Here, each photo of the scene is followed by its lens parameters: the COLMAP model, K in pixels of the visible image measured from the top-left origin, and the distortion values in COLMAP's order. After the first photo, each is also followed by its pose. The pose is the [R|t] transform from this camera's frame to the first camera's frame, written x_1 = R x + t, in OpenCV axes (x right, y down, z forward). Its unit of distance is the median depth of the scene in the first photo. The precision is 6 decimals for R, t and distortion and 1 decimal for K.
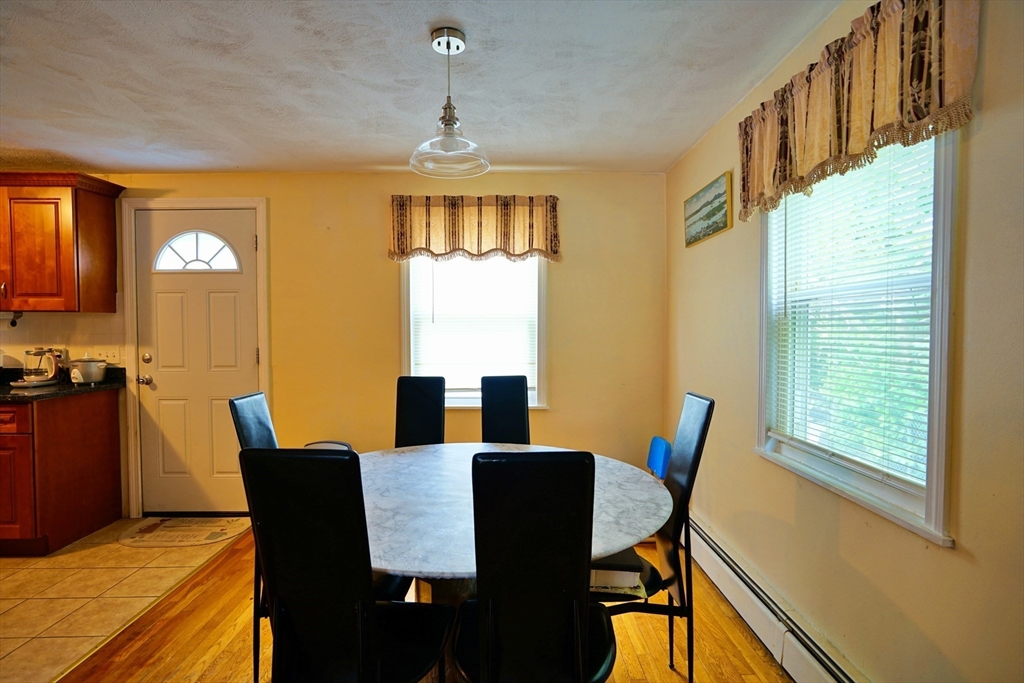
lens RADIAL K [[516.4, 0, 510.3], [0, 516.4, 341.5], [0, 0, 1]] dist [-0.002393, -0.000631]
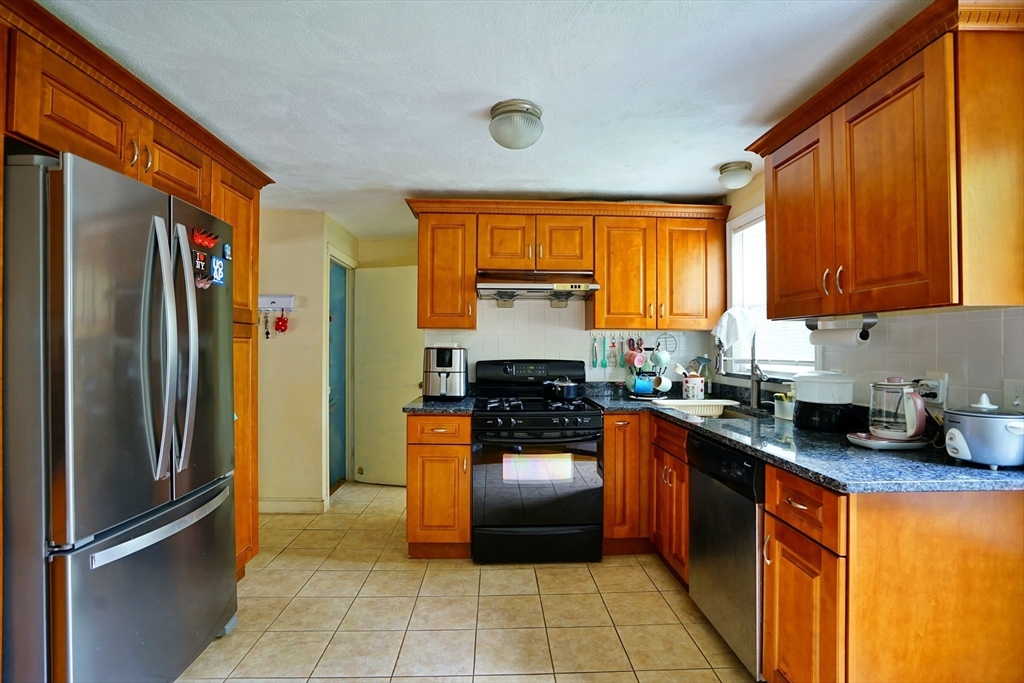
lens RADIAL K [[483.2, 0, 515.7], [0, 483.2, 343.4], [0, 0, 1]] dist [-0.069099, 0.028351]
pose [[0.030343, -0.005393, -0.999525, -0.442422], [-0.022251, 0.999734, -0.006070, -0.013193], [0.999292, 0.022424, 0.030215, 0.599173]]
